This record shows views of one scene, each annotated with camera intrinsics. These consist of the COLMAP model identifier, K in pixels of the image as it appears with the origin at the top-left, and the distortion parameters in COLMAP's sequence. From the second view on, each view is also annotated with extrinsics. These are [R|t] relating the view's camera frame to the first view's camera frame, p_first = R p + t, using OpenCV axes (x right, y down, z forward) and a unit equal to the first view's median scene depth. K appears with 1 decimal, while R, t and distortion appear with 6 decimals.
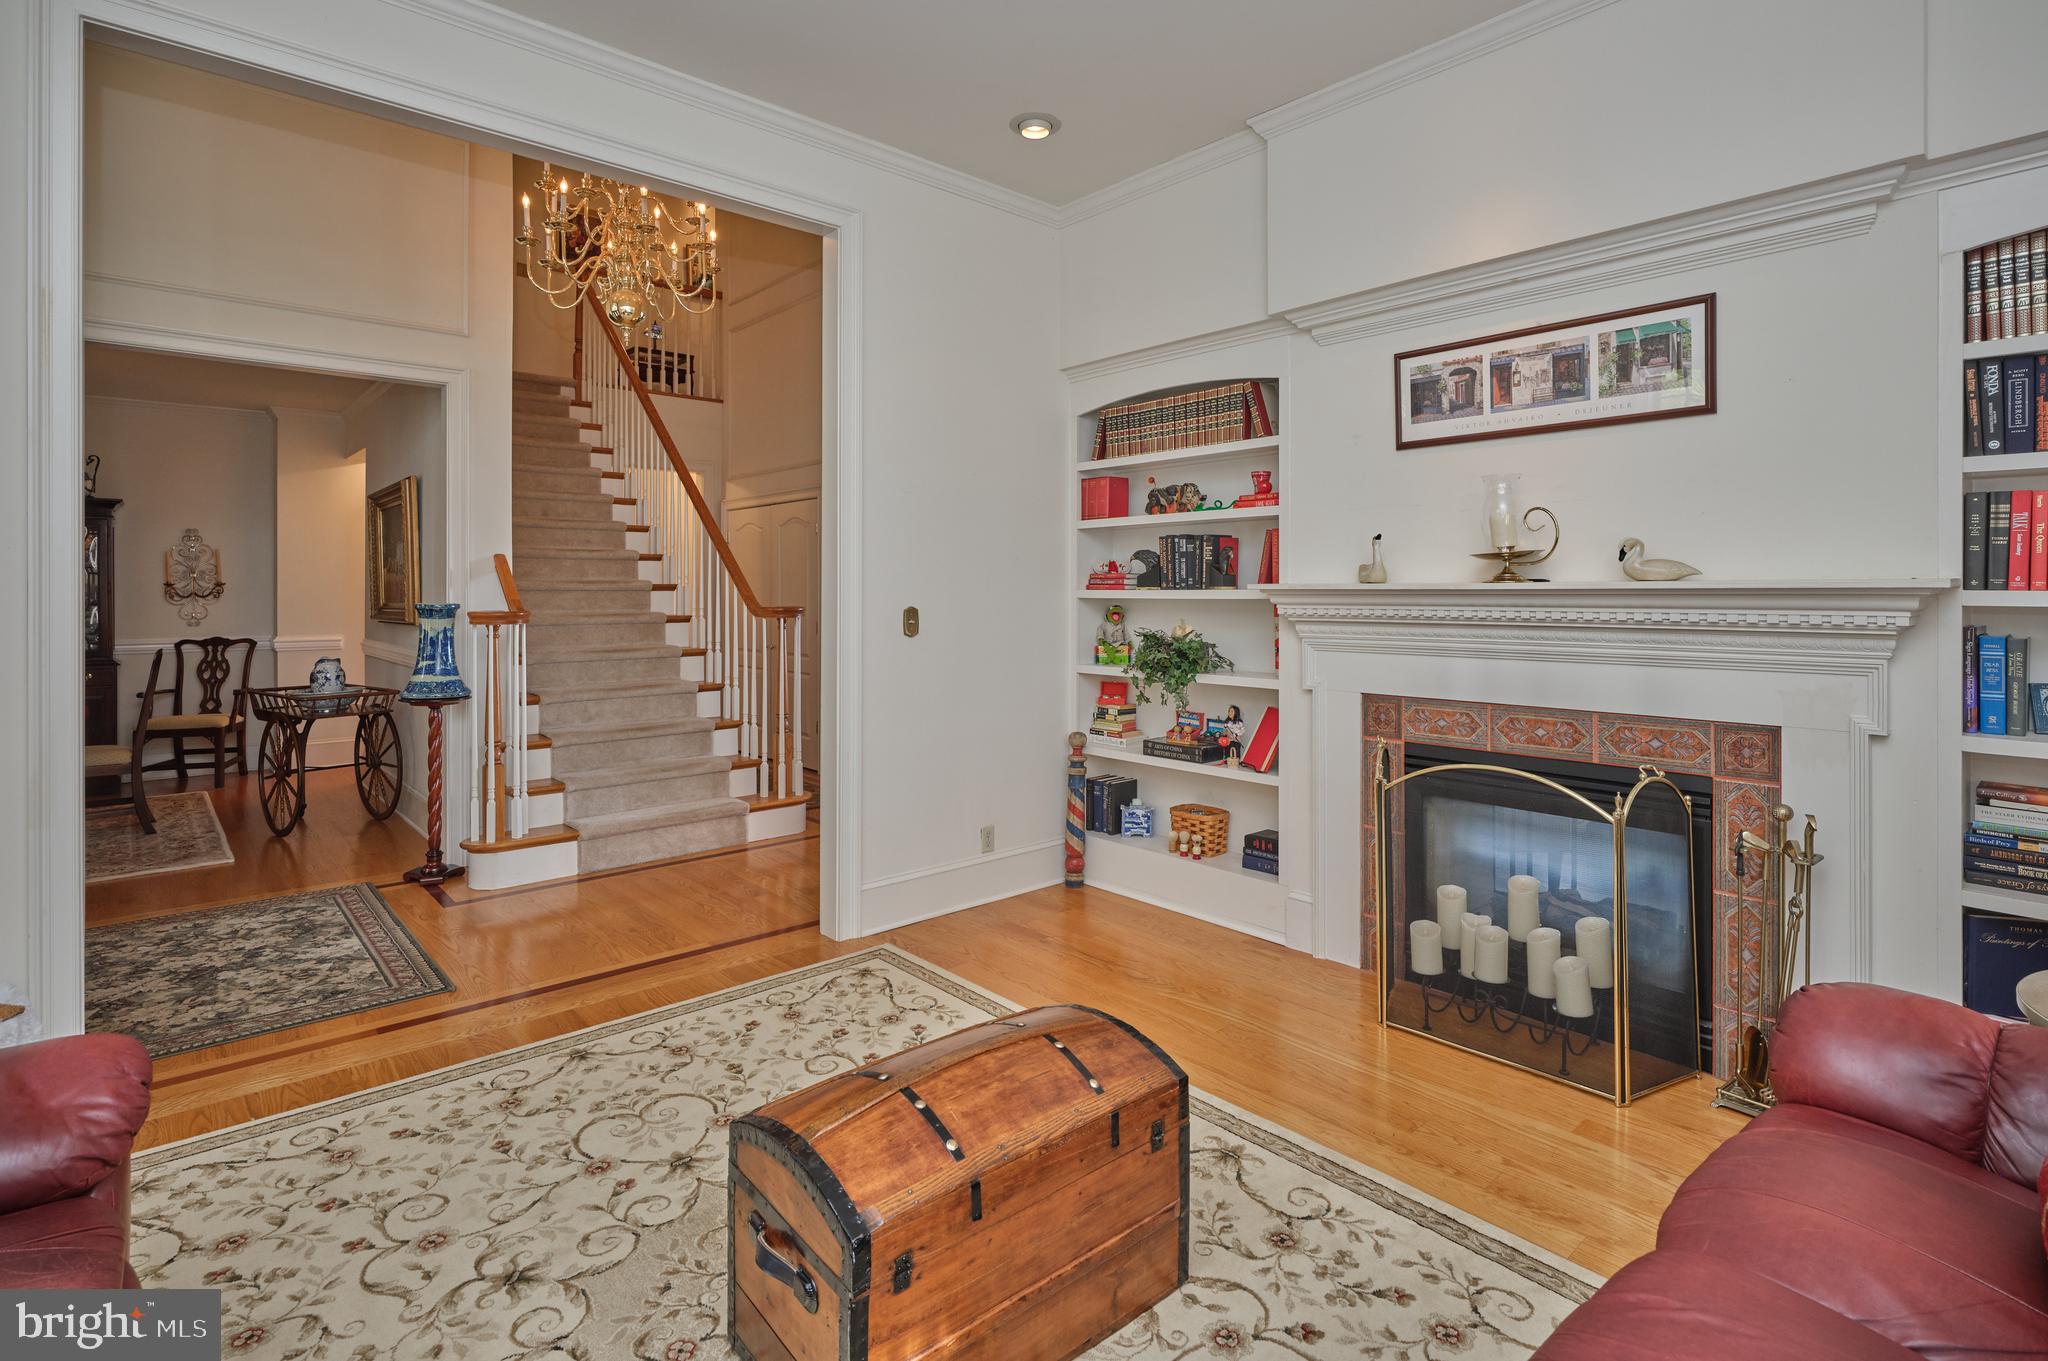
lens RADIAL K [[993.7, 0, 1031.5], [0, 993.7, 586.5], [0, 0, 1]] dist [-0.006931, 0.000557]
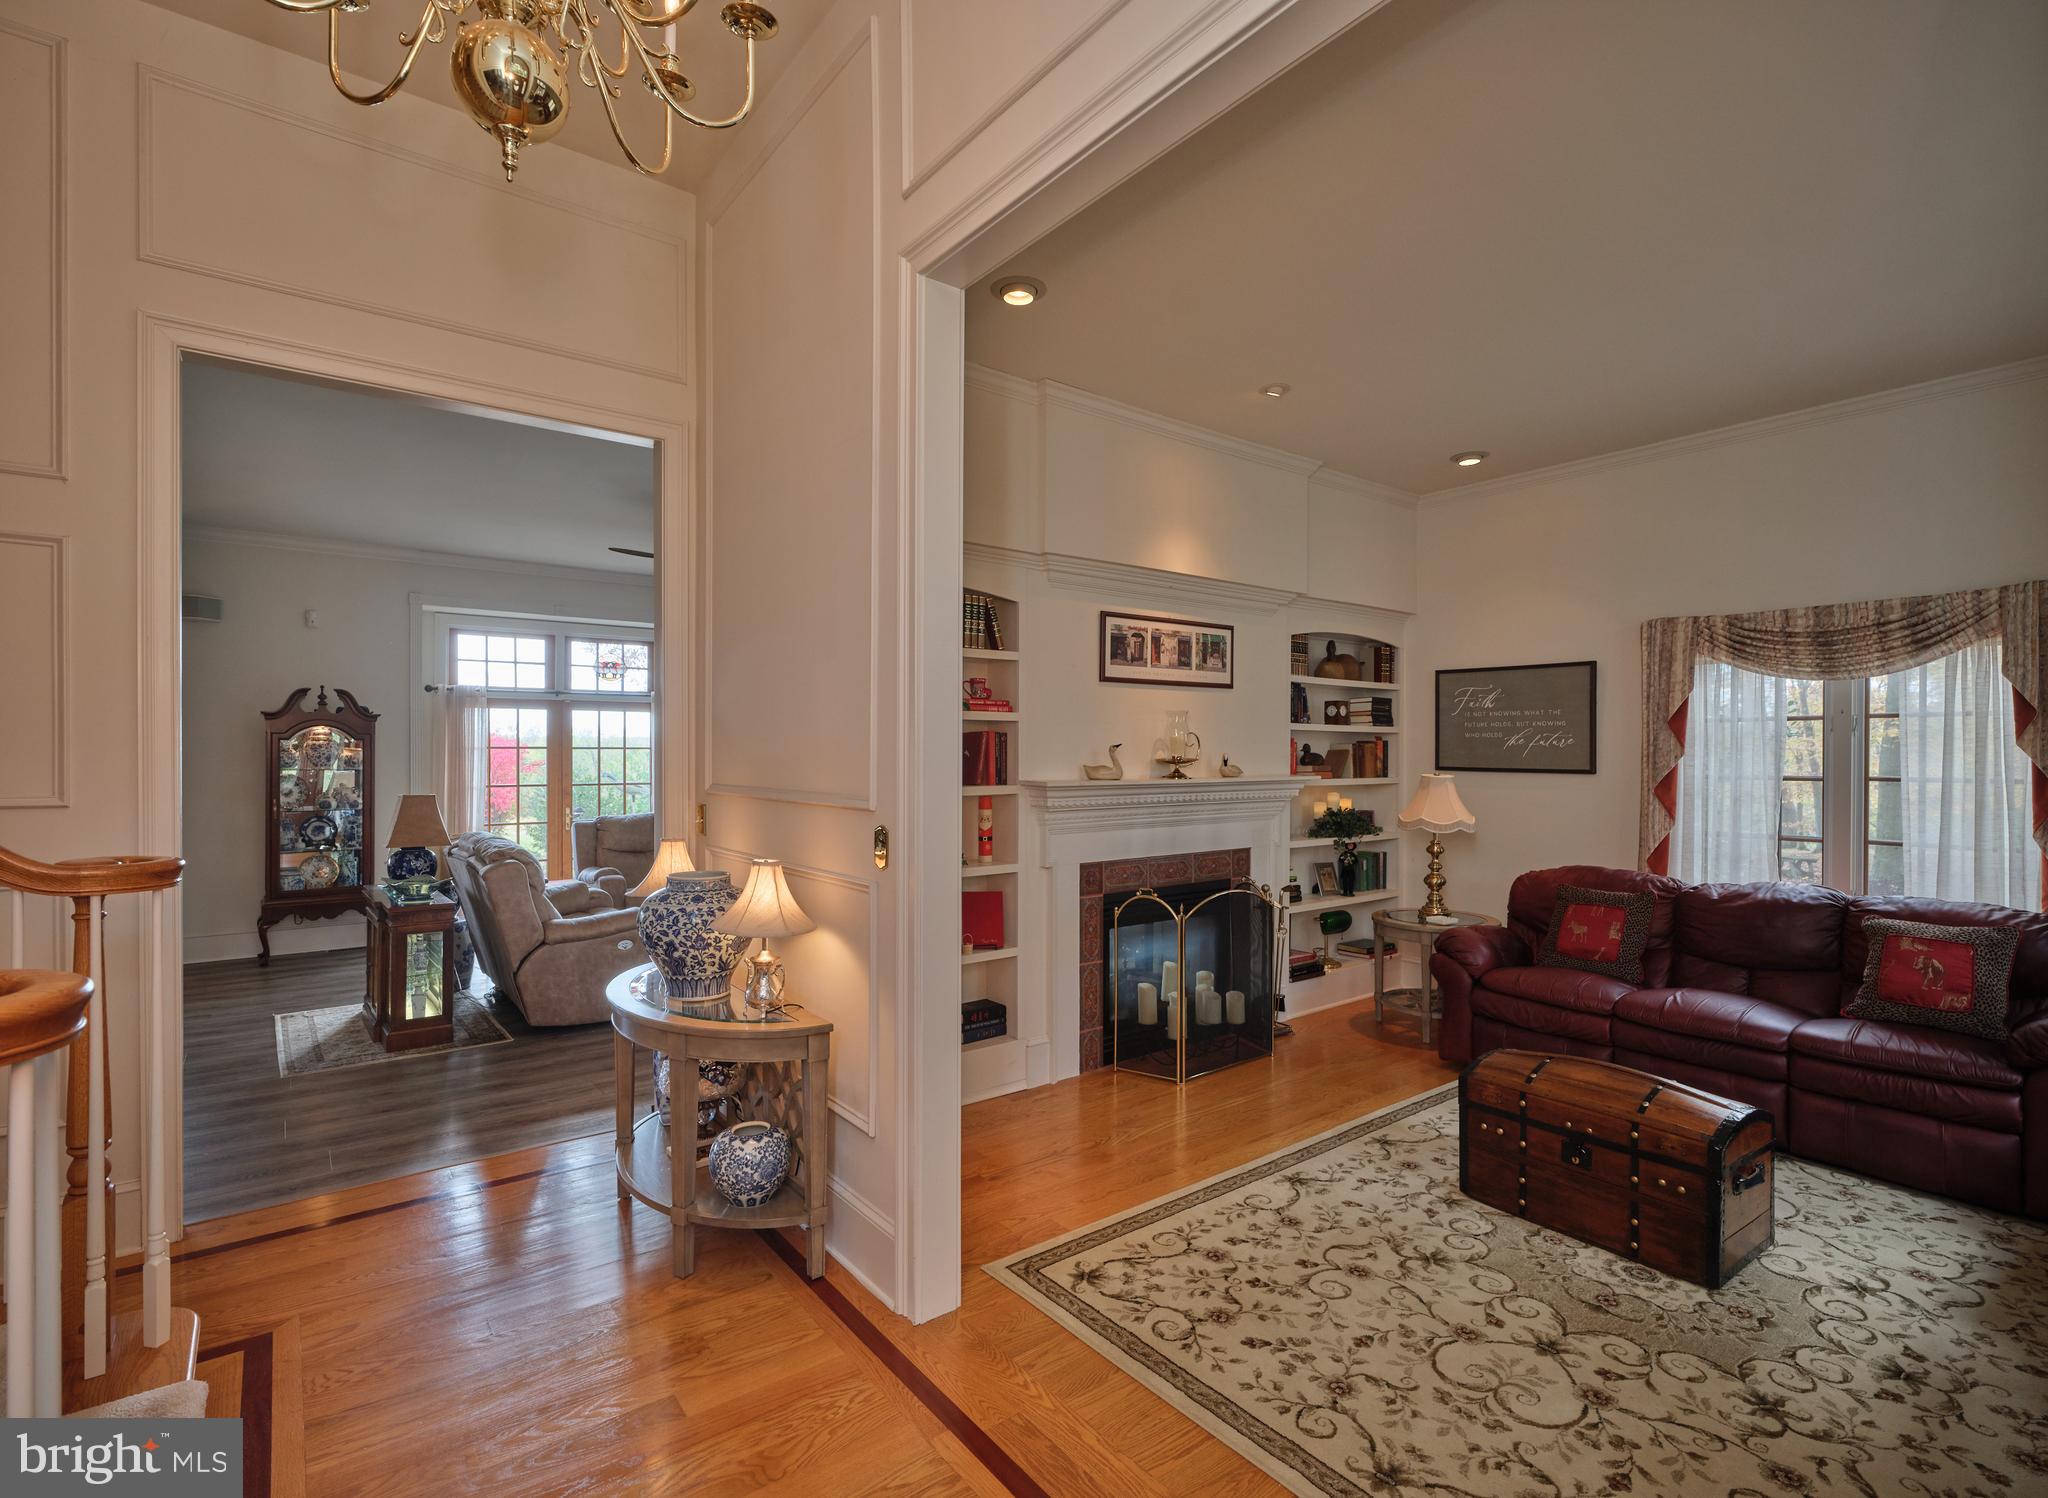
lens RADIAL K [[968.9, 0, 1024.8], [0, 968.9, 760.1], [0, 0, 1]] dist [-0.001335, -0.001226]
pose [[0.078605, -0.002190, 0.996903, -1.092153], [-0.002134, 0.999995, 0.002366, -0.037065], [-0.996904, -0.002313, 0.078600, 1.131667]]
